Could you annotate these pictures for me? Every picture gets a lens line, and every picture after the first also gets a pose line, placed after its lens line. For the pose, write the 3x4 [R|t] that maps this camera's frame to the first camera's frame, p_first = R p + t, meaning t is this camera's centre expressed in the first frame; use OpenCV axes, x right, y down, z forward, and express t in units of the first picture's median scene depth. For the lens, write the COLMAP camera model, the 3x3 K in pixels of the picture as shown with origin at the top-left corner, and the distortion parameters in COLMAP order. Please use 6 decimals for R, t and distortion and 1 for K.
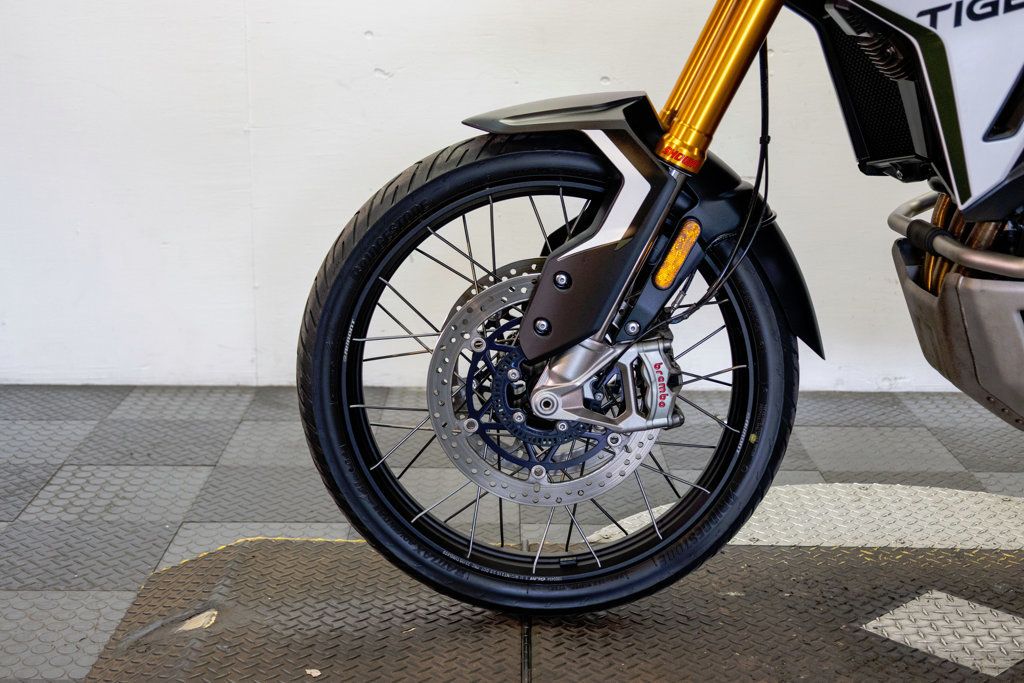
lens RADIAL K [[1423.7, 0, 511.1], [0, 1423.7, 332.6], [0, 0, 1]] dist [0.005813, 0.000000]
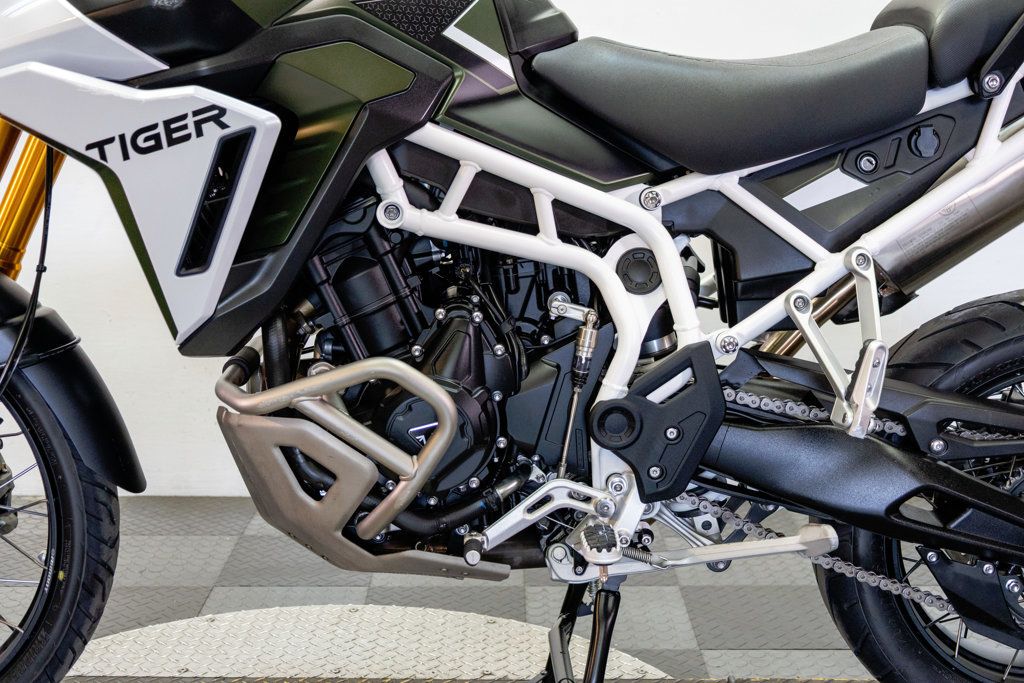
lens RADIAL K [[1423.7, 0, 519.5], [0, 1423.7, 341.6], [0, 0, 1]] dist [0.005813, 0.000000]
pose [[0.999982, -0.004314, 0.004190, 0.495063], [0.004513, 0.998801, -0.048753, -0.036825], [-0.003975, 0.048771, 0.998802, 0.031280]]
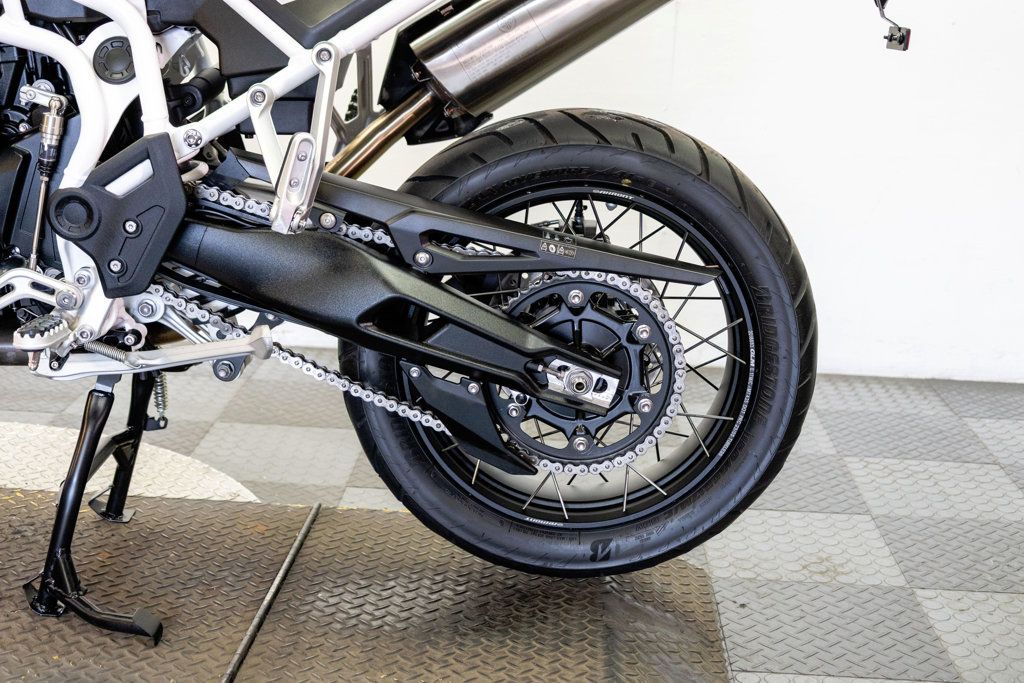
lens RADIAL K [[1423.7, 0, 504.5], [0, 1423.7, 337.6], [0, 0, 1]] dist [0.005813, 0.000000]
pose [[0.998015, 0.049944, -0.038364, 0.871264], [-0.049346, 0.998647, 0.016375, 0.021742], [0.039130, -0.014450, 0.999130, 0.062555]]
